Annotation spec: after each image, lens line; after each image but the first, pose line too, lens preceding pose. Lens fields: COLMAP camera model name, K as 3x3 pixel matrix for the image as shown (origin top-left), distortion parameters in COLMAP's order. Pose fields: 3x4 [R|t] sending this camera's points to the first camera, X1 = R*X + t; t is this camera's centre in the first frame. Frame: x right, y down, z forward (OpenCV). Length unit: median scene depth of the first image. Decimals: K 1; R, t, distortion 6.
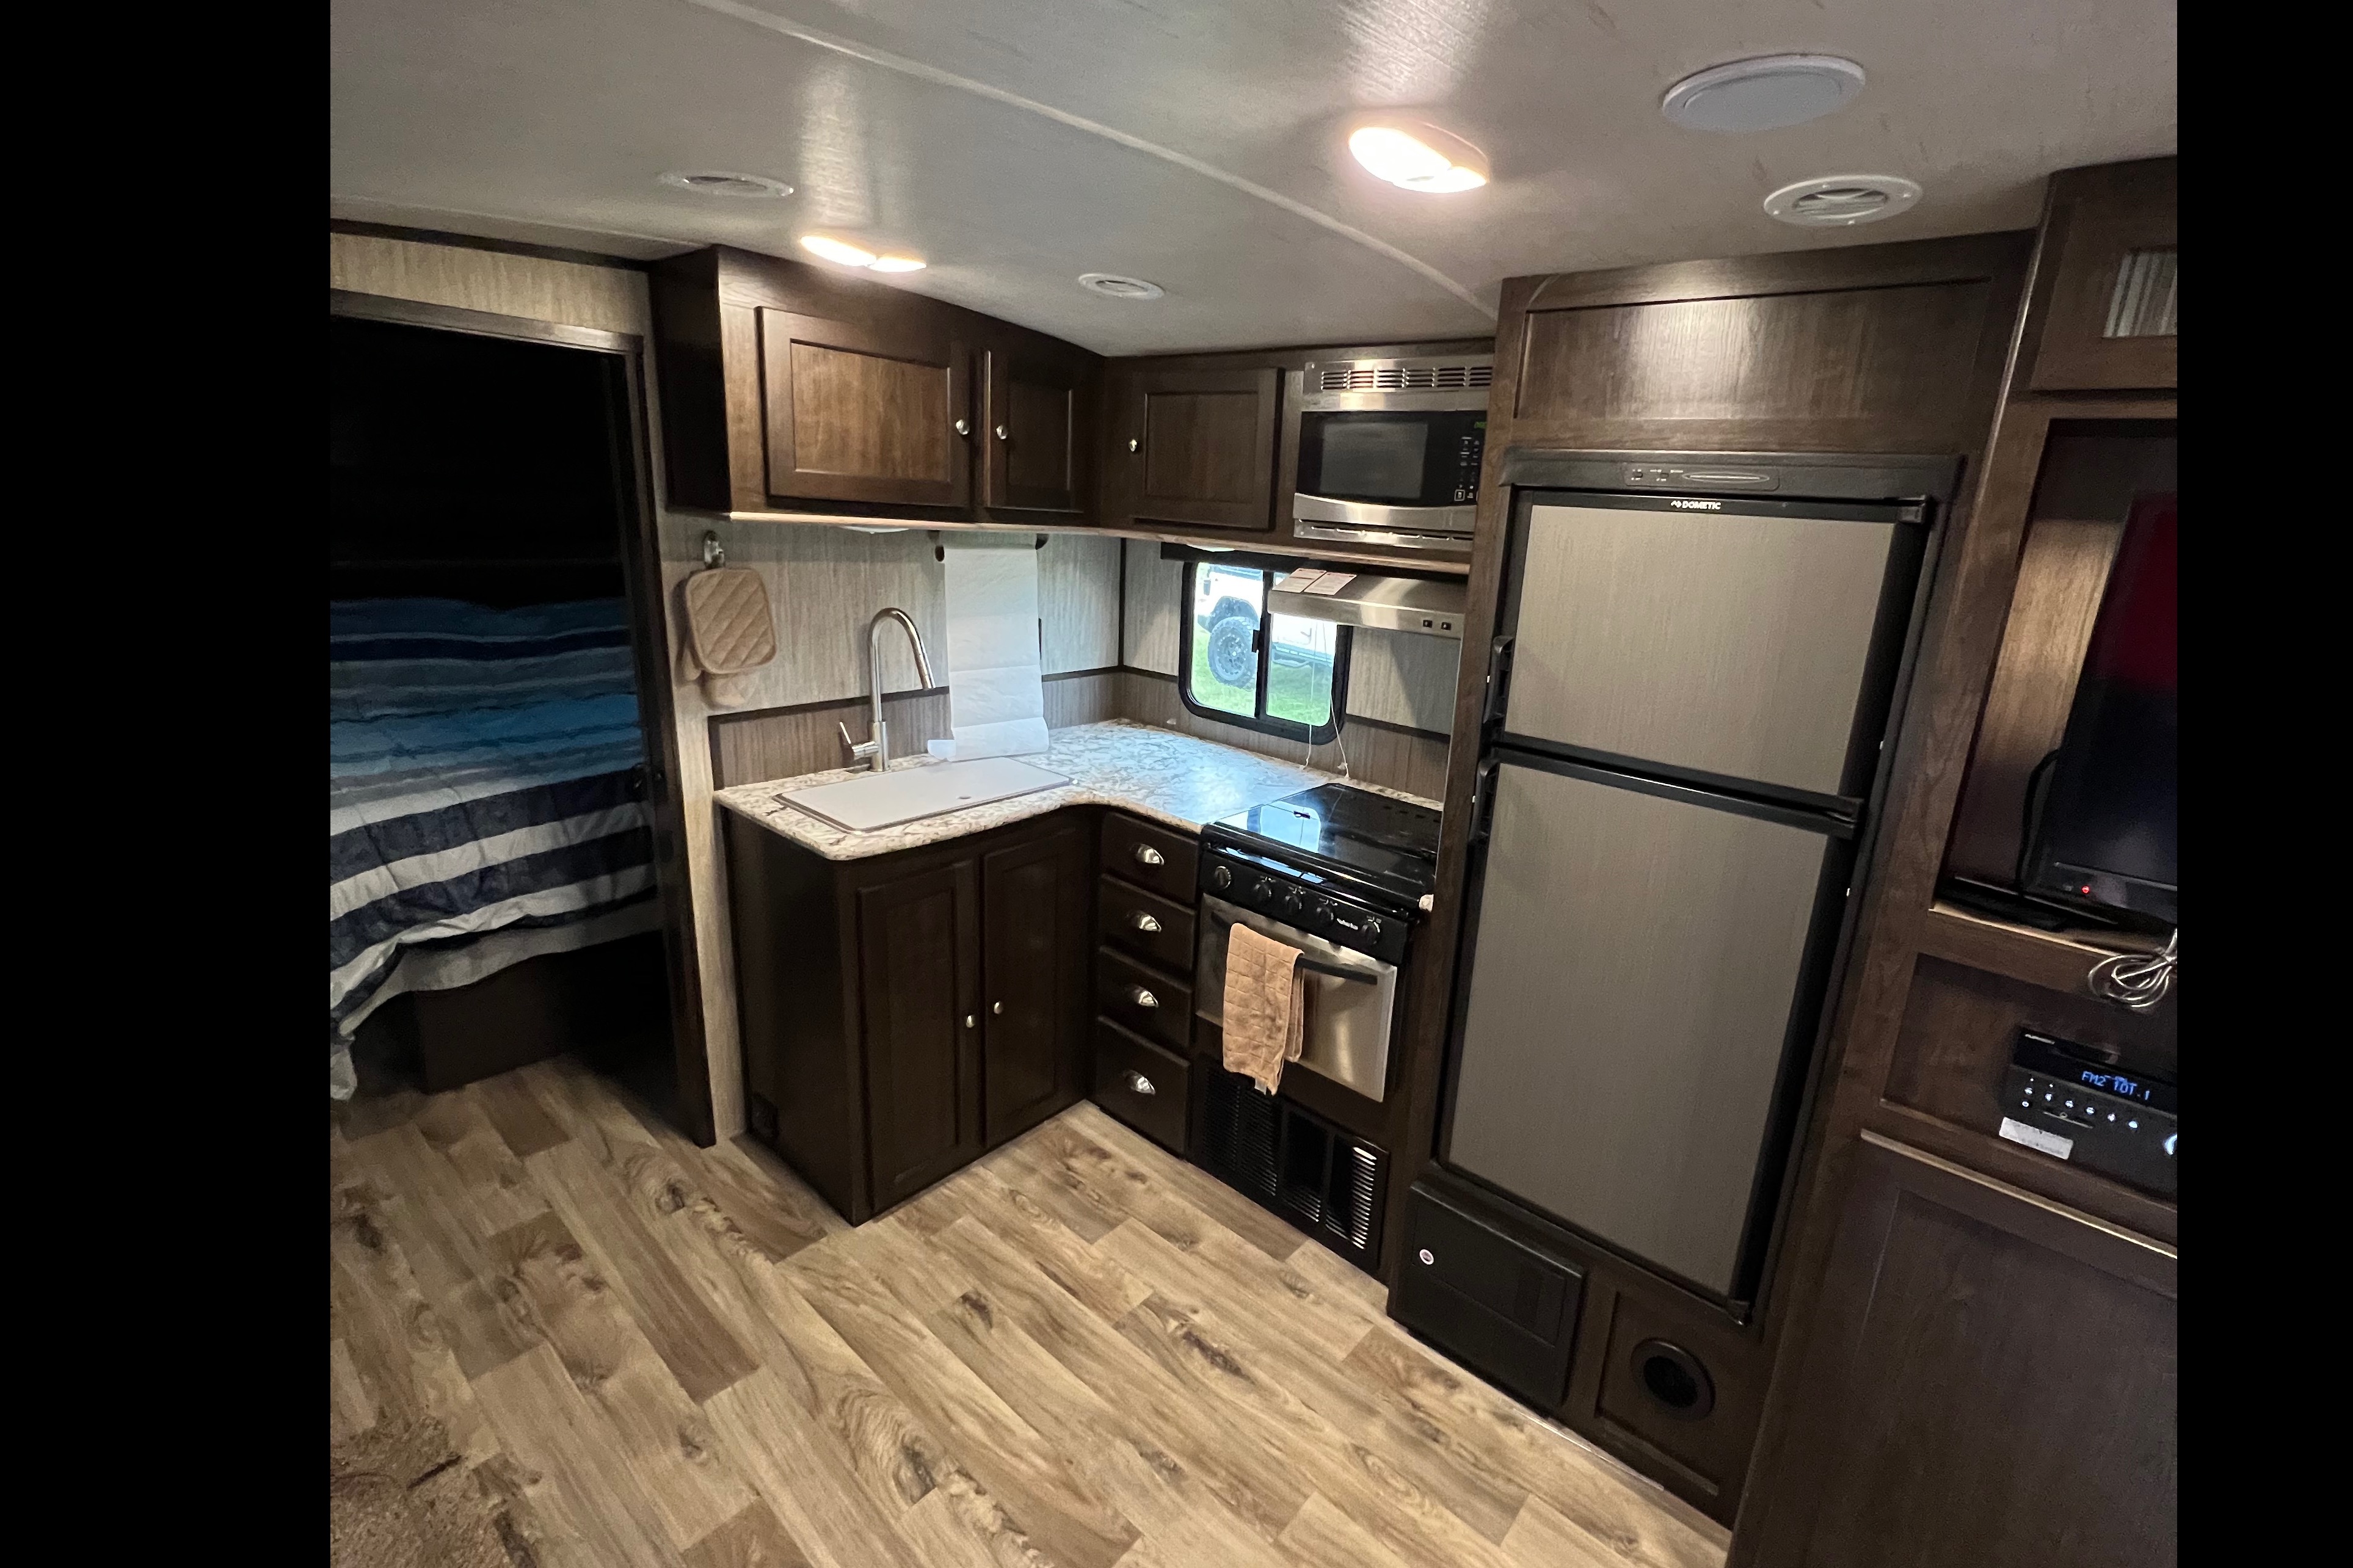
lens RADIAL K [[988.7, 0, 1255.1], [0, 988.7, 758.5], [0, 0, 1]] dist [0.000989, 0.000501]
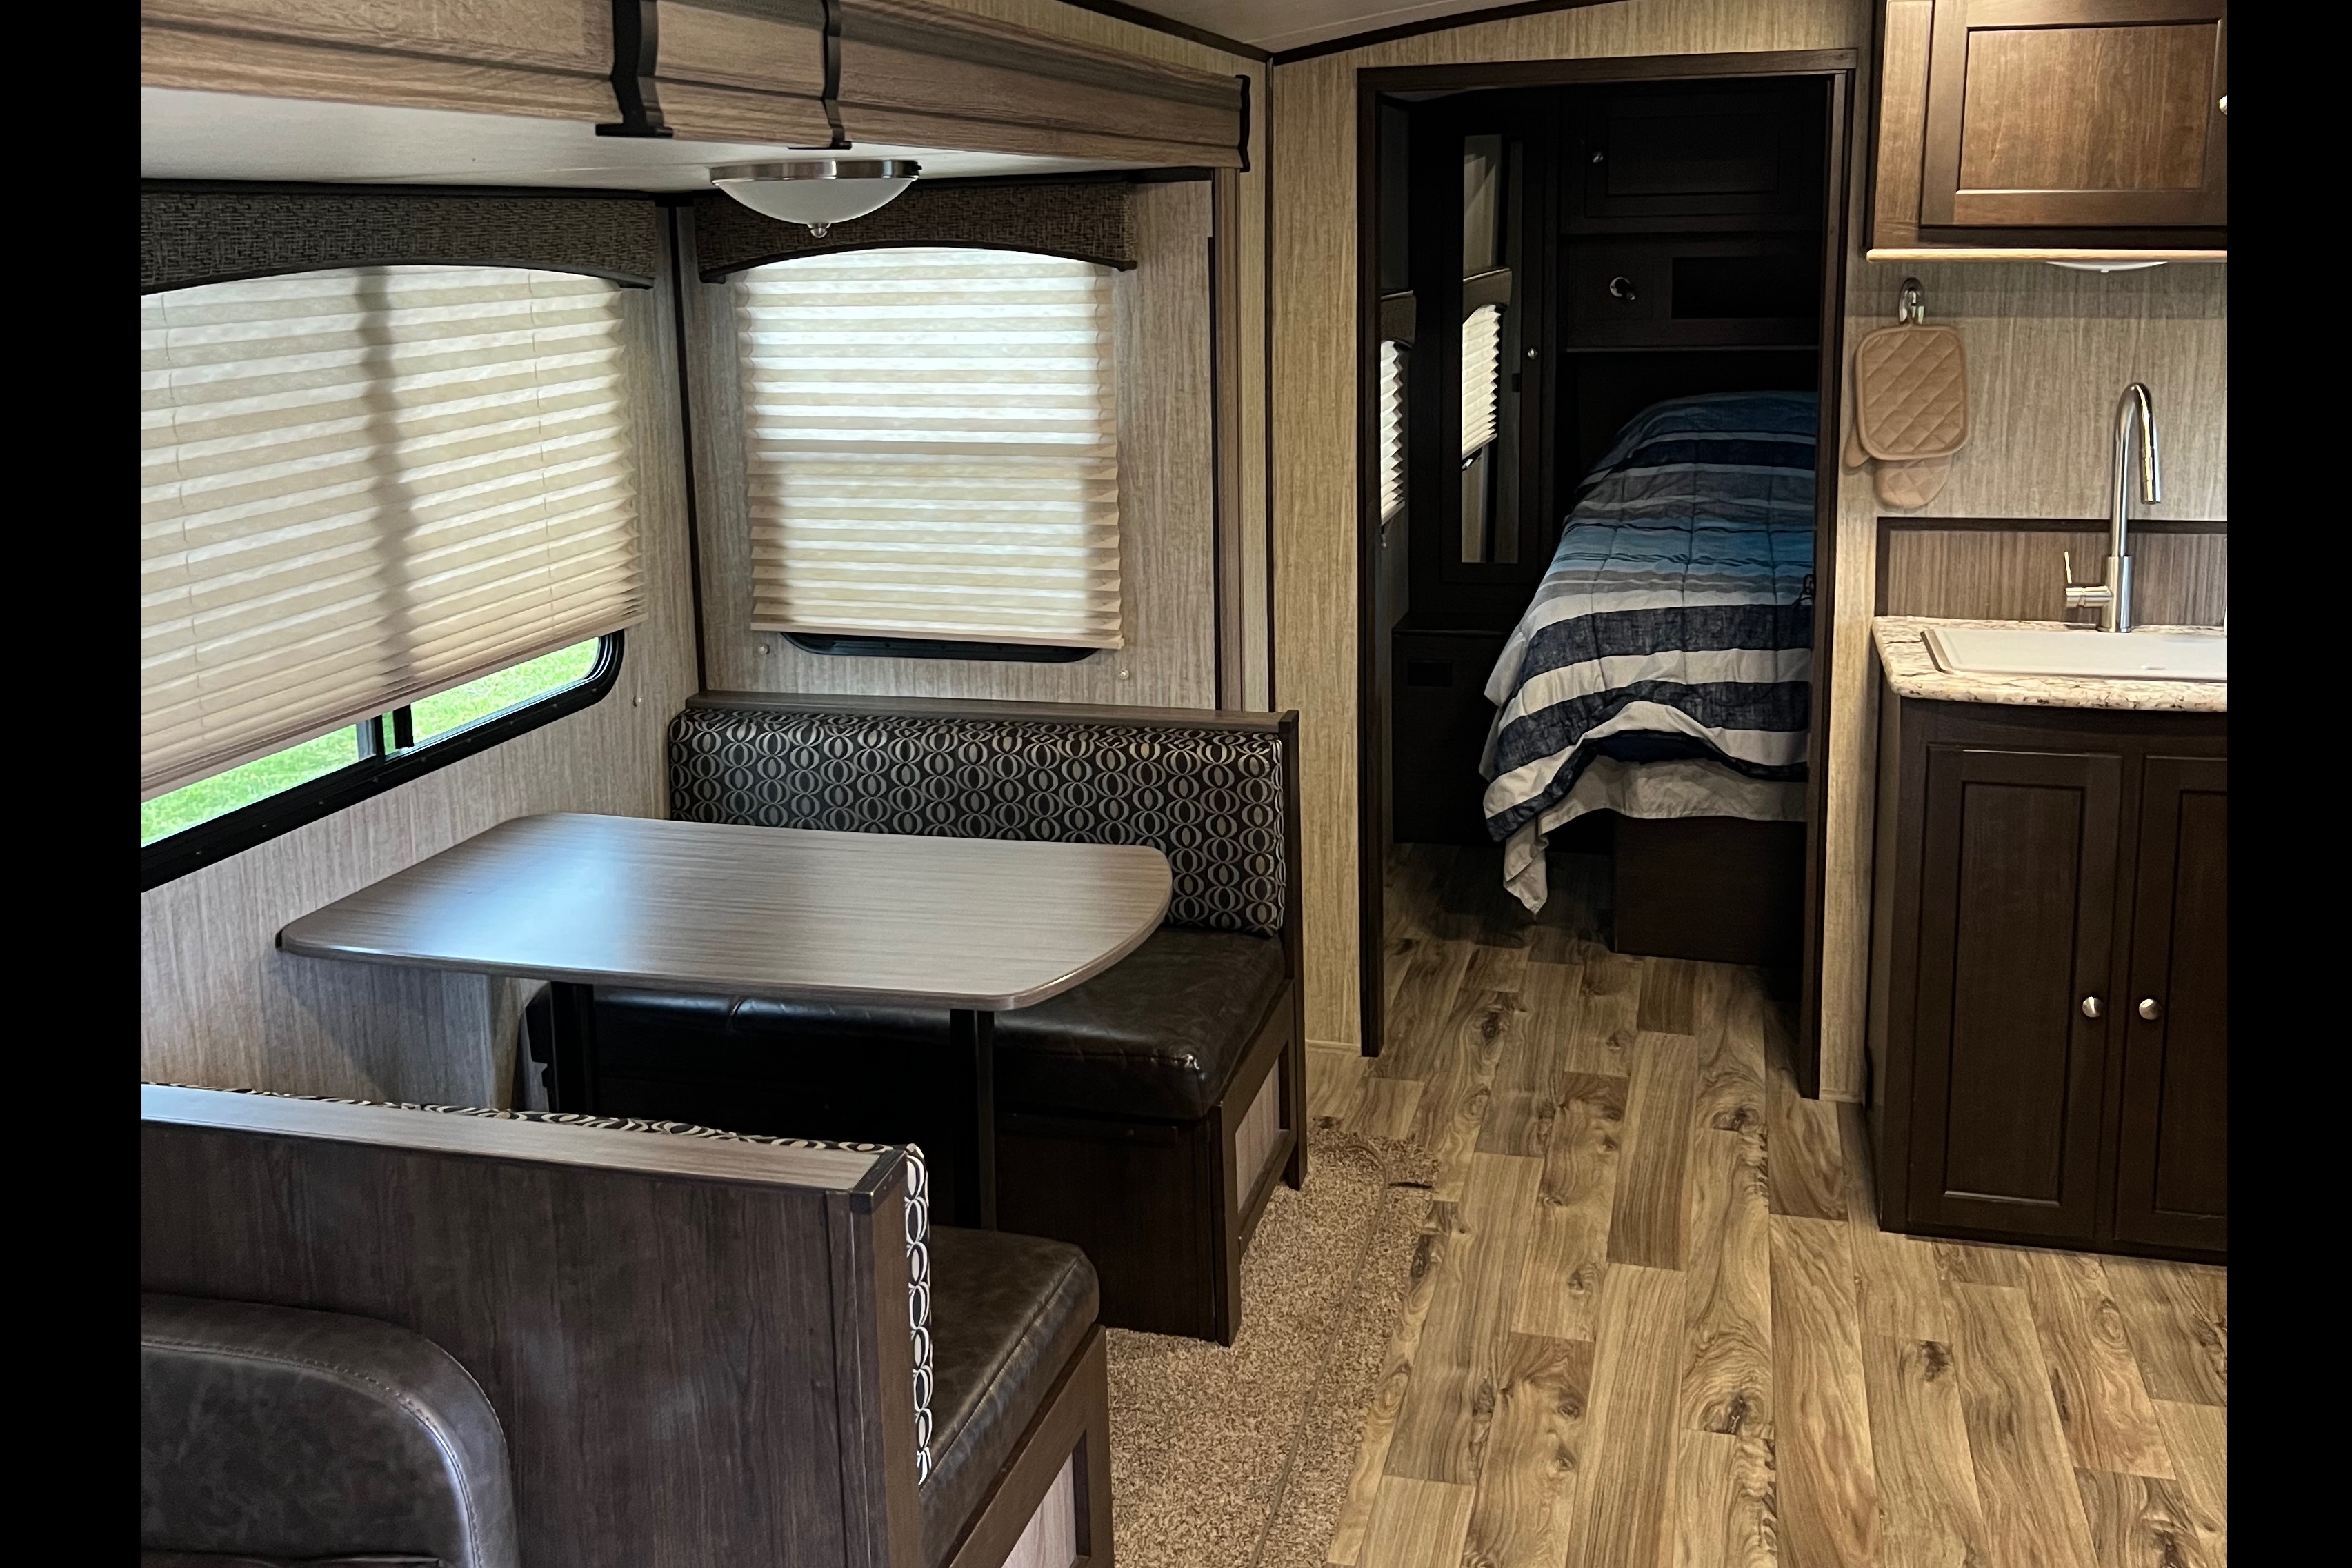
lens RADIAL K [[2224.4, 0, 1189.6], [0, 2224.4, 683.9], [0, 0, 1]] dist [0.107138, -0.229706]
pose [[0.405314, 0.117078, -0.906649, 0.805112], [-0.191370, 0.980658, 0.041083, 0.112011], [0.893923, 0.156854, 0.419880, -0.189847]]
